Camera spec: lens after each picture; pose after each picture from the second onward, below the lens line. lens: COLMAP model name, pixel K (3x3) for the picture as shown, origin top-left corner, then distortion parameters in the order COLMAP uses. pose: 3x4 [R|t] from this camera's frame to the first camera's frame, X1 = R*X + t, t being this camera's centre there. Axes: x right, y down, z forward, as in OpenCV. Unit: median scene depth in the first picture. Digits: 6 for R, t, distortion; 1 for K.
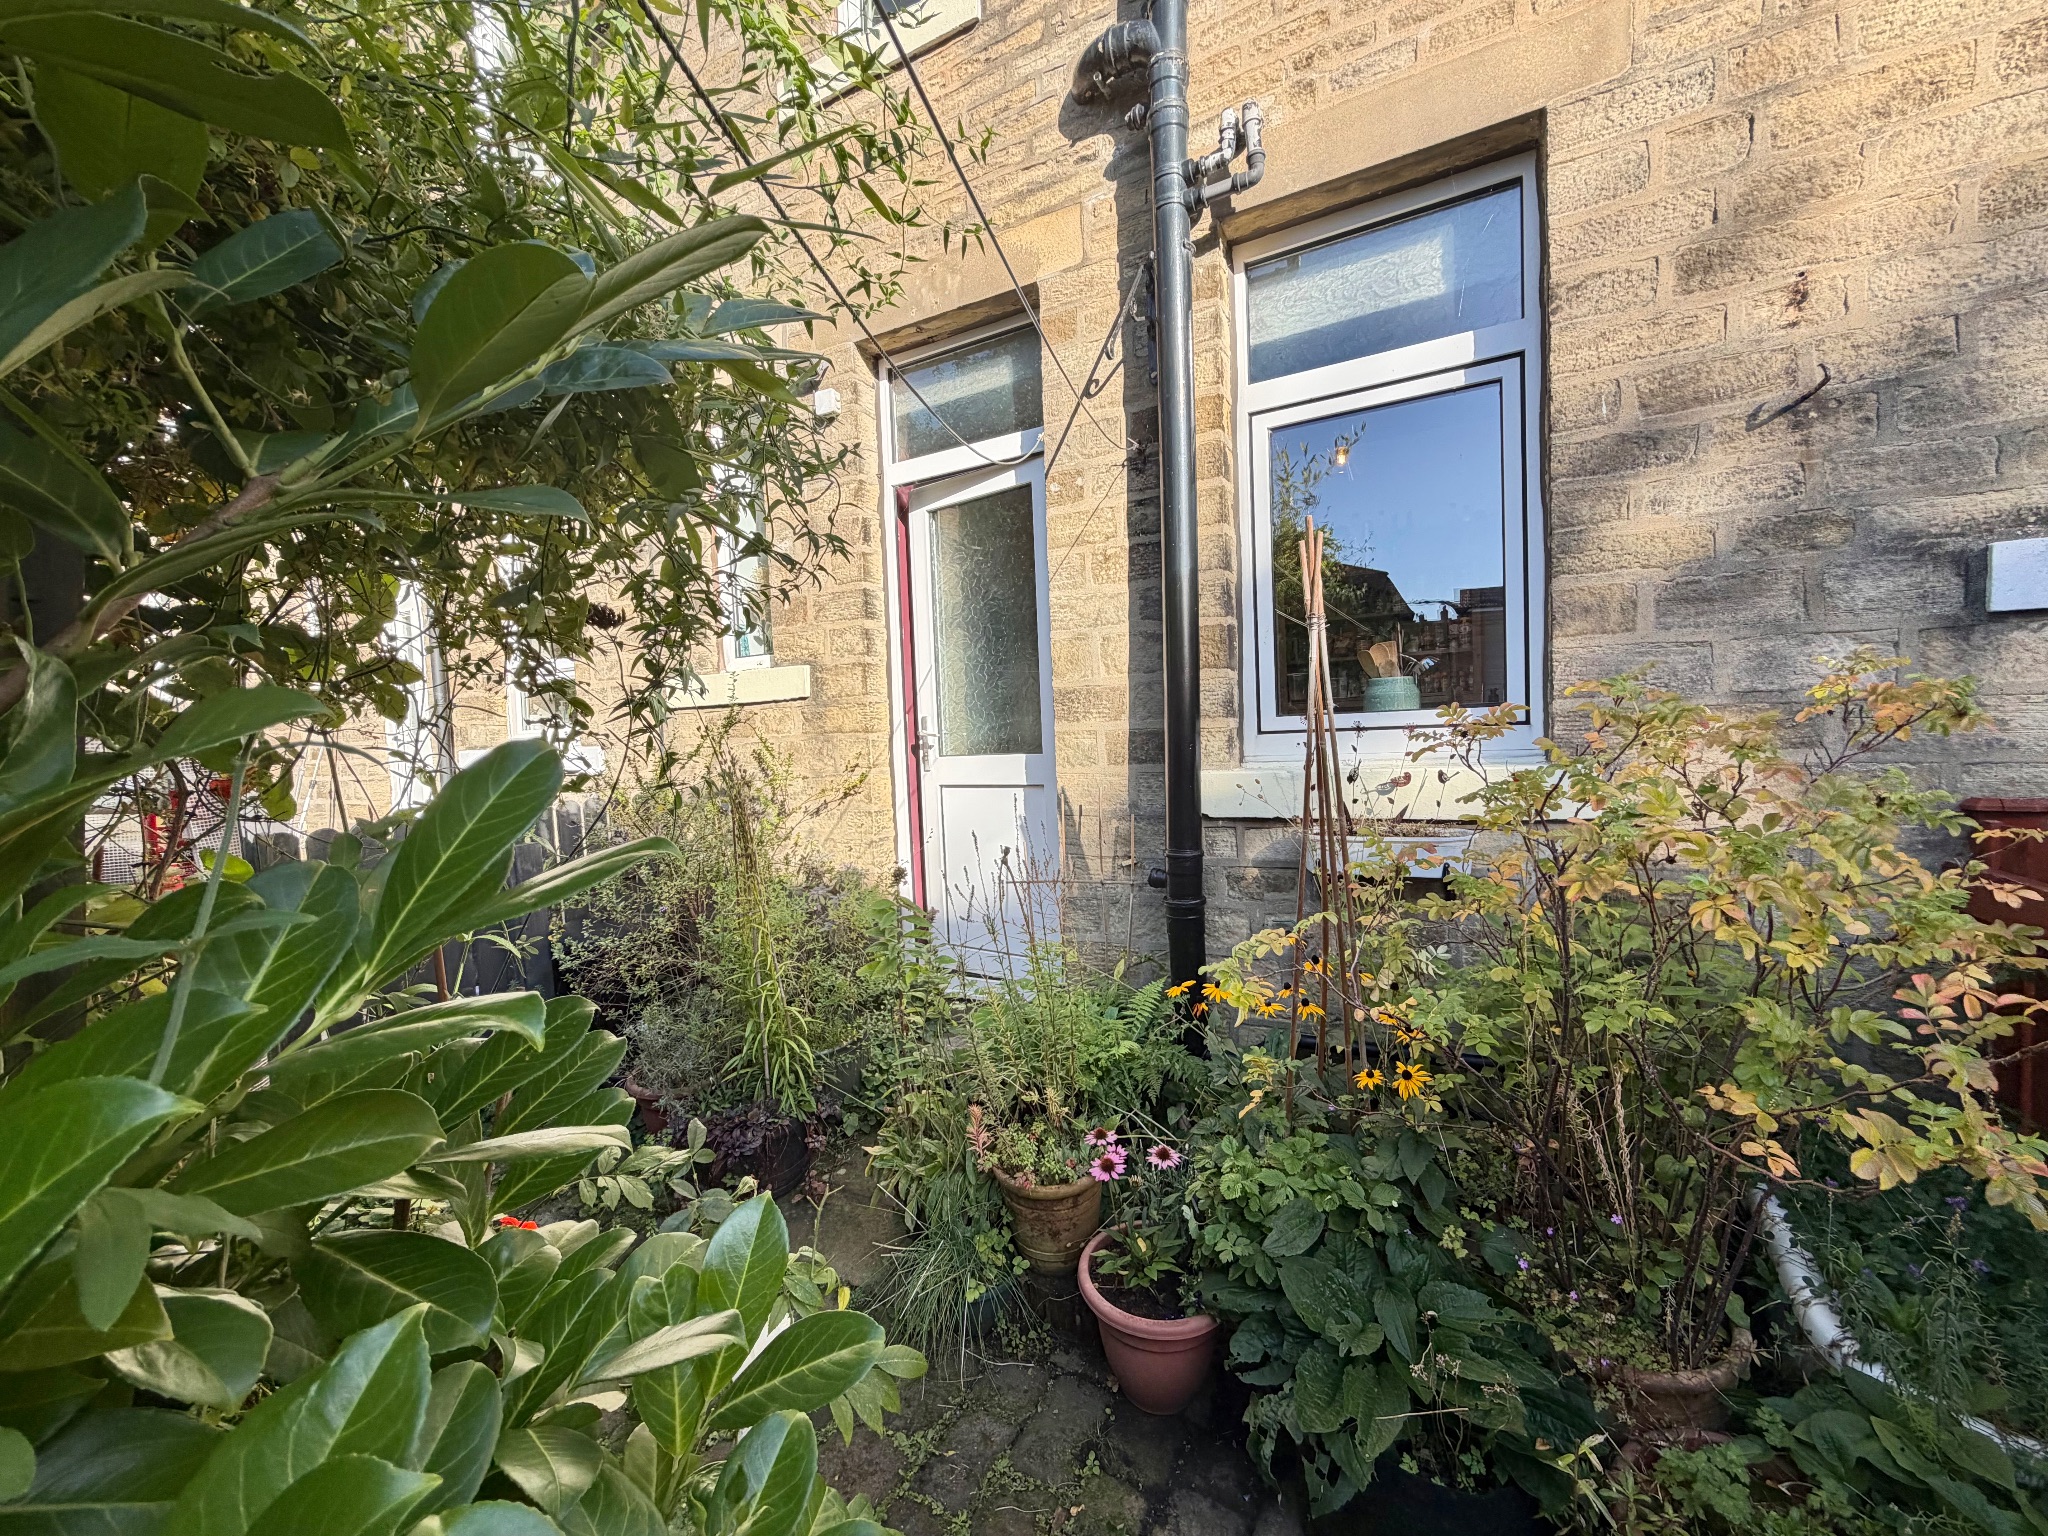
lens RADIAL K [[836.8, 0, 1023.6], [0, 836.8, 772.2], [0, 0, 1]] dist [-0.000281, 0.000068]
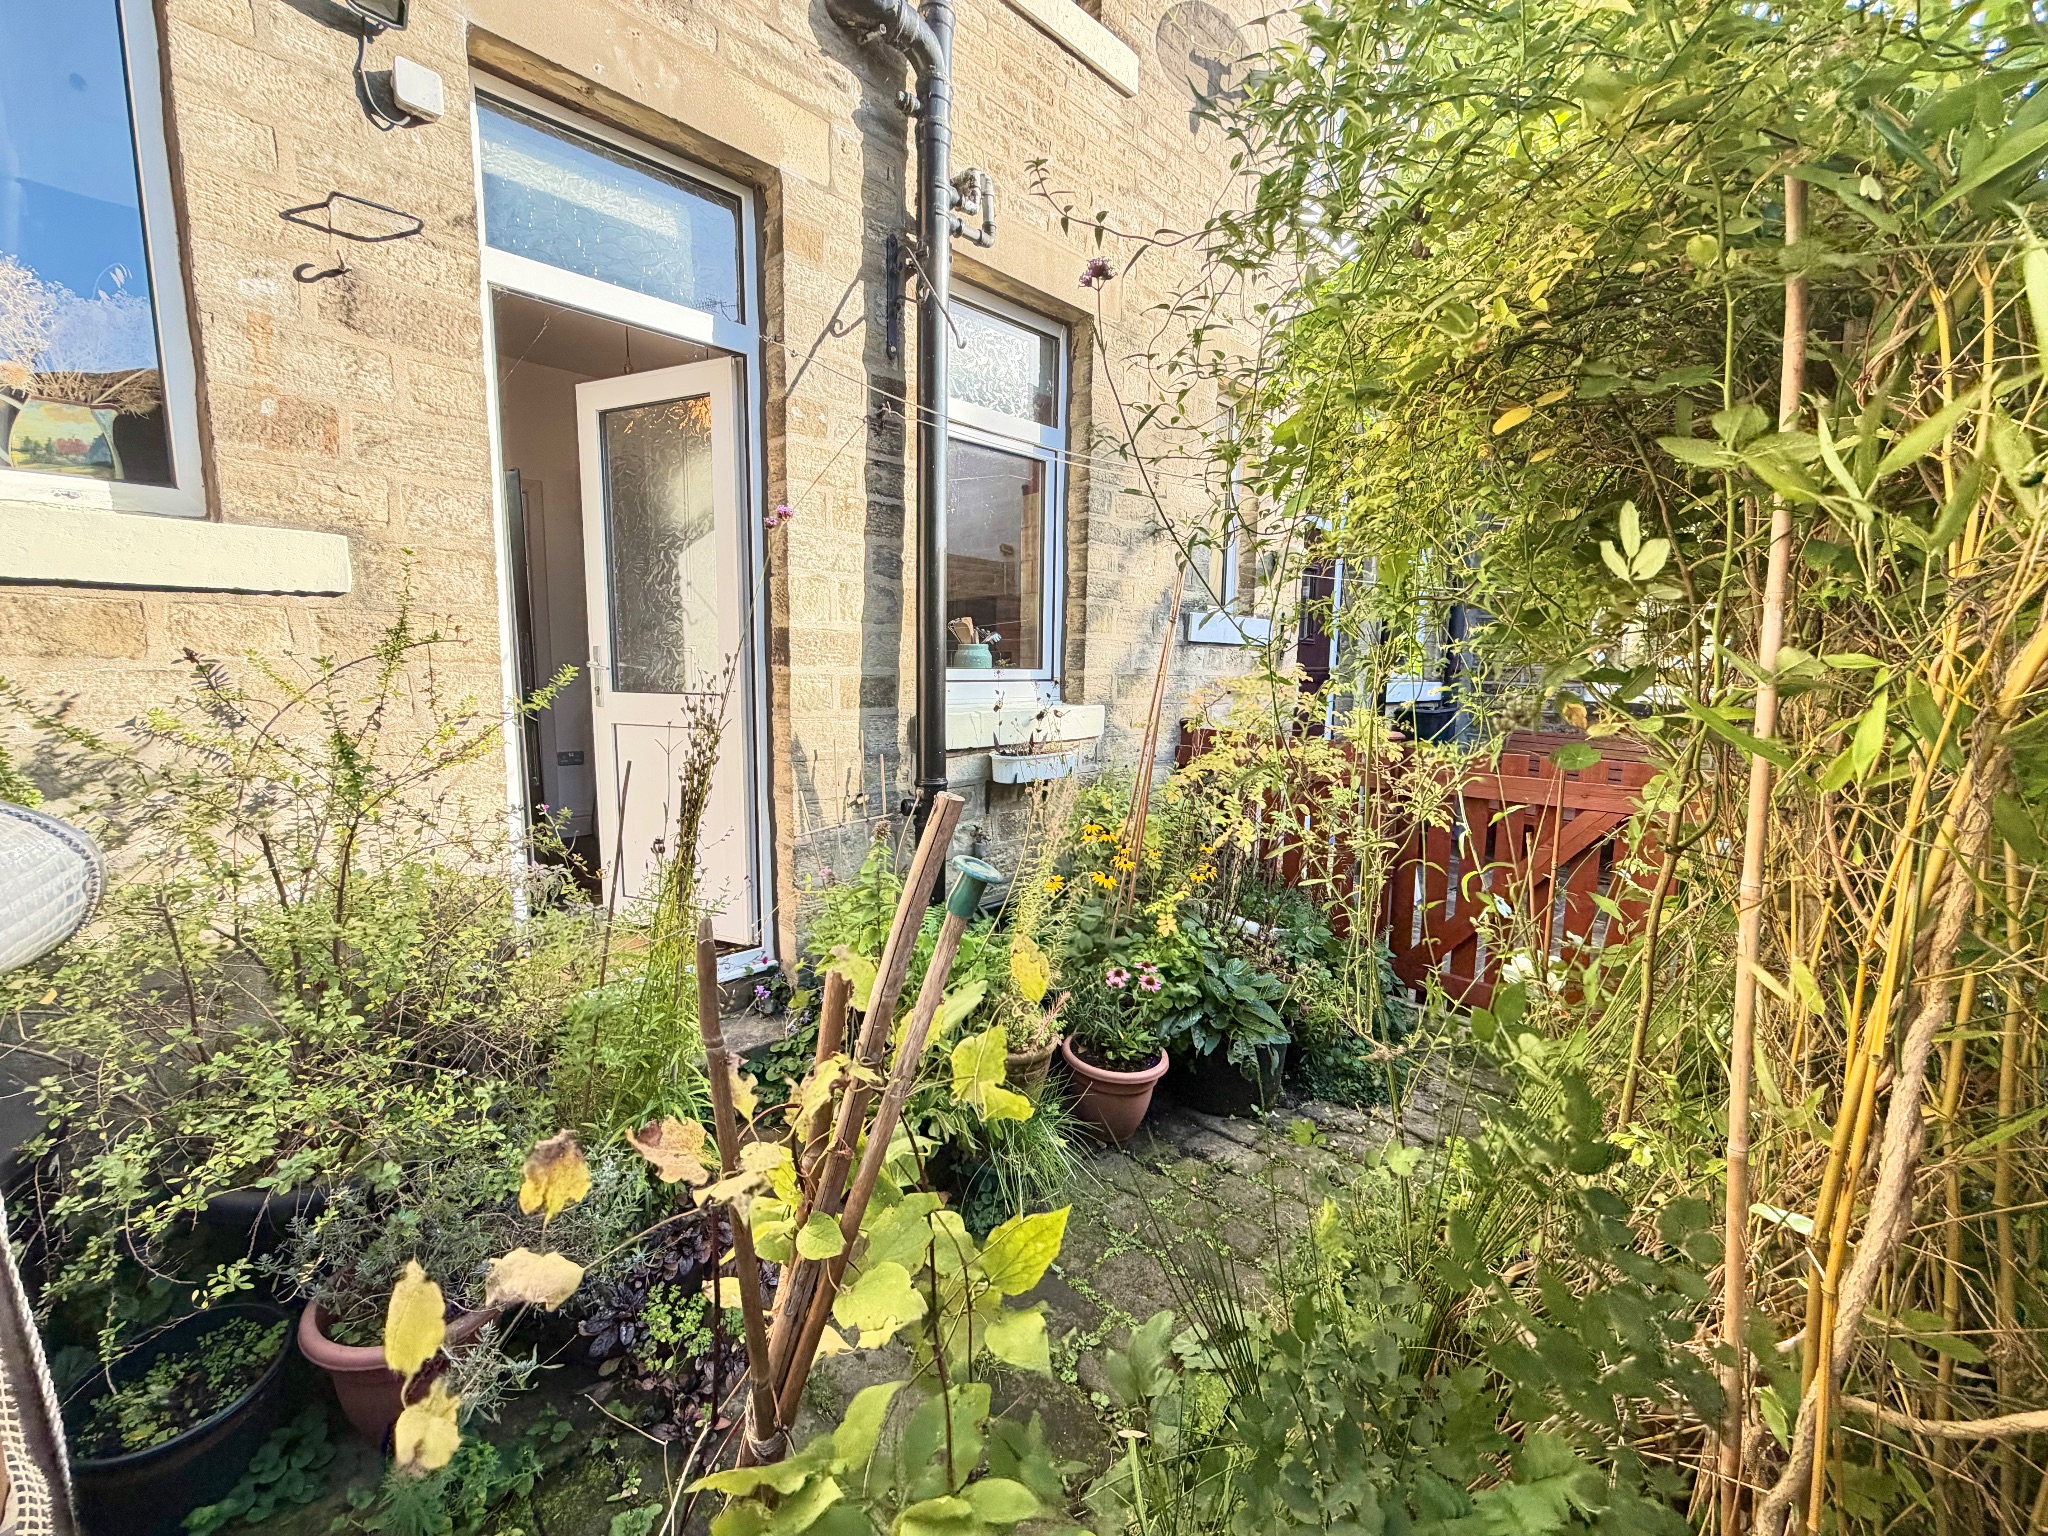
lens RADIAL K [[836.8, 0, 1023.0], [0, 836.8, 773.2], [0, 0, 1]] dist [-0.000281, 0.000068]
pose [[0.254295, -0.085533, 0.963337, -0.867782], [0.010836, 0.996271, 0.085597, -0.015972], [-0.967066, -0.011328, 0.254274, 0.533992]]
